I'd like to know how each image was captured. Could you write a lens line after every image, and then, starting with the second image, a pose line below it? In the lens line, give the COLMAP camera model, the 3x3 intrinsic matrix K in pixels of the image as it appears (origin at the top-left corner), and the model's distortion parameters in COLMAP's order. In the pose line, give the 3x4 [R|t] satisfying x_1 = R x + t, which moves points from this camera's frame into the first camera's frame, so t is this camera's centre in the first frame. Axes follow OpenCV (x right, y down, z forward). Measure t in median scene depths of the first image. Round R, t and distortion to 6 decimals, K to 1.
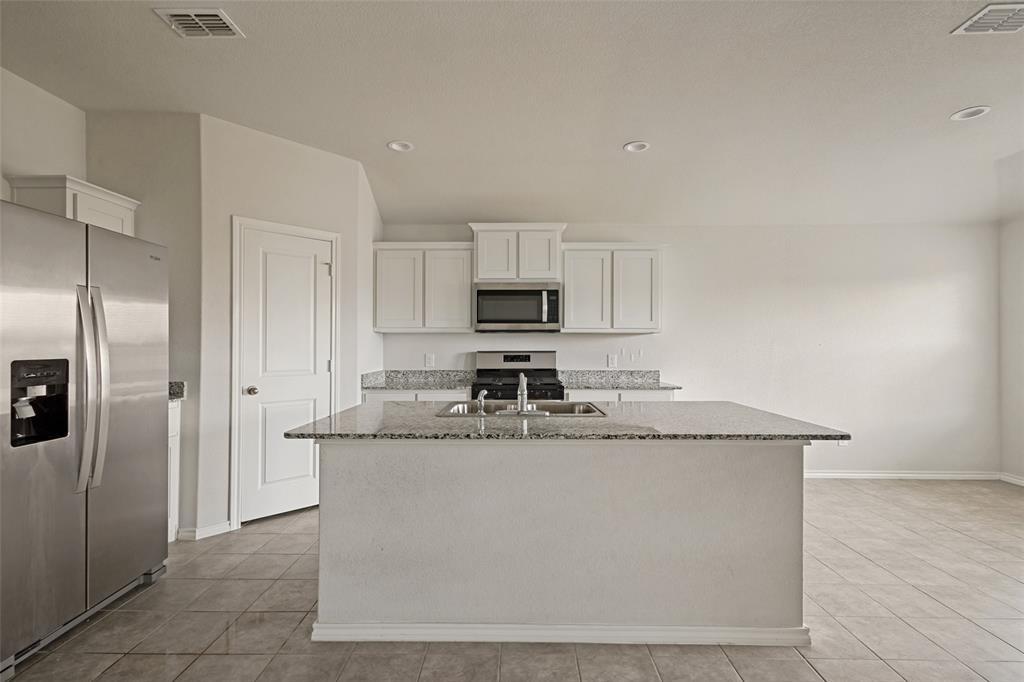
lens RADIAL K [[473.8, 0, 510.9], [0, 473.8, 343.3], [0, 0, 1]] dist [0.010673, 0.000071]
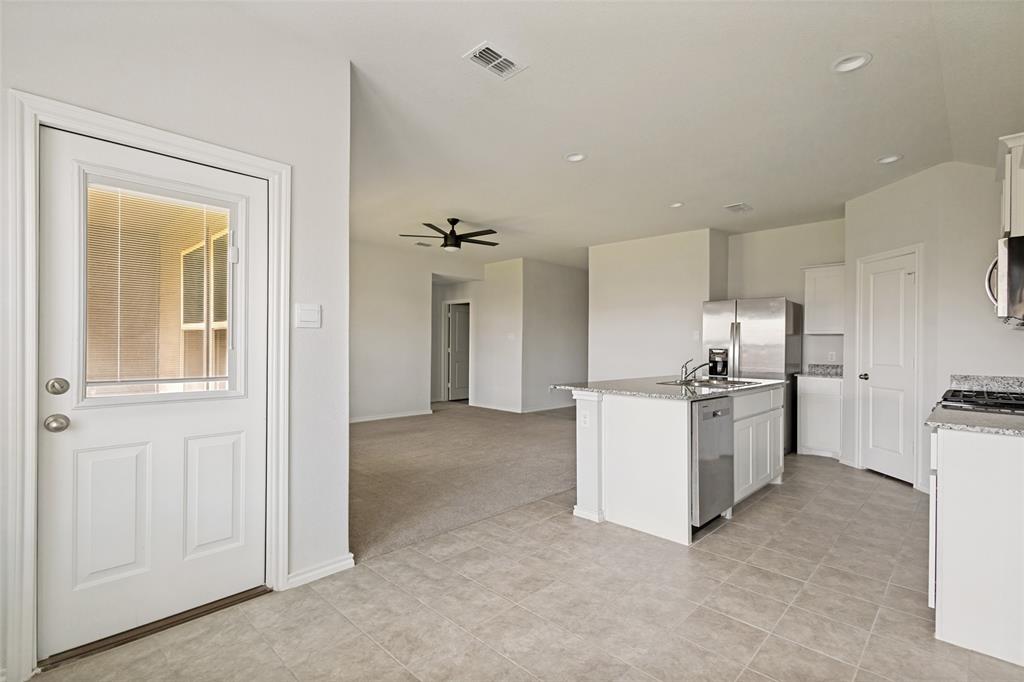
lens RADIAL K [[473.8, 0, 510.9], [0, 473.8, 343.3], [0, 0, 1]] dist [0.010673, 0.000071]
pose [[-0.689340, -0.010470, -0.724362, 0.966331], [-0.007204, 0.999945, -0.007598, 0.013986], [0.724402, -0.000020, -0.689377, 0.961544]]
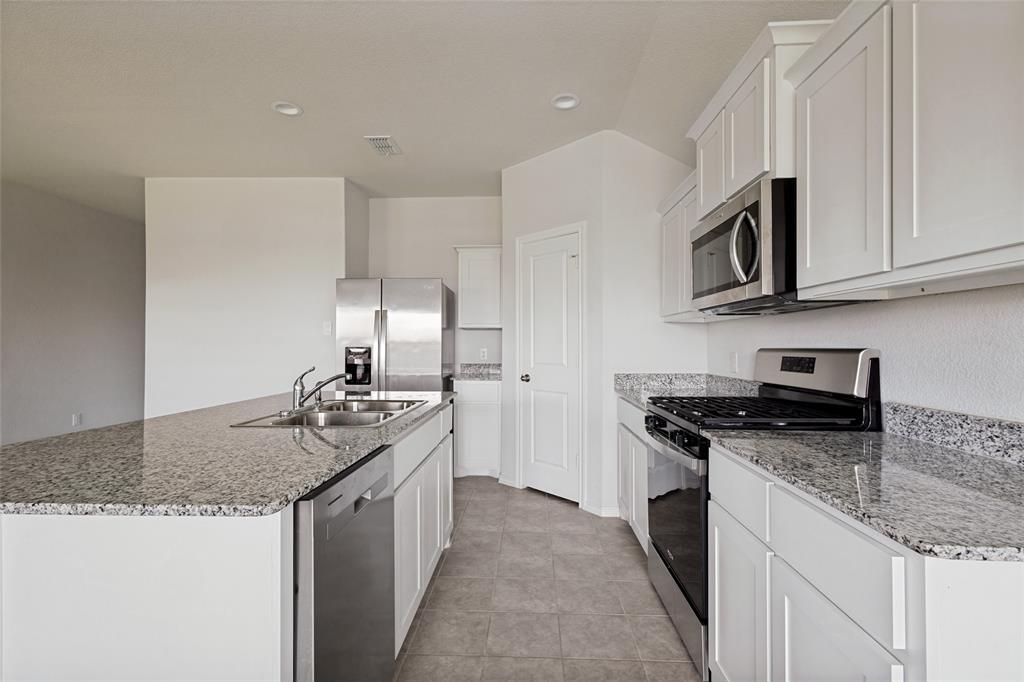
lens RADIAL K [[473.8, 0, 510.9], [0, 473.8, 343.3], [0, 0, 1]] dist [0.010673, 0.000071]
pose [[-0.030263, -0.004719, -0.999531, 0.512749], [0.003661, 0.999982, -0.004832, 0.013578], [0.999535, -0.003806, -0.030245, 0.789225]]
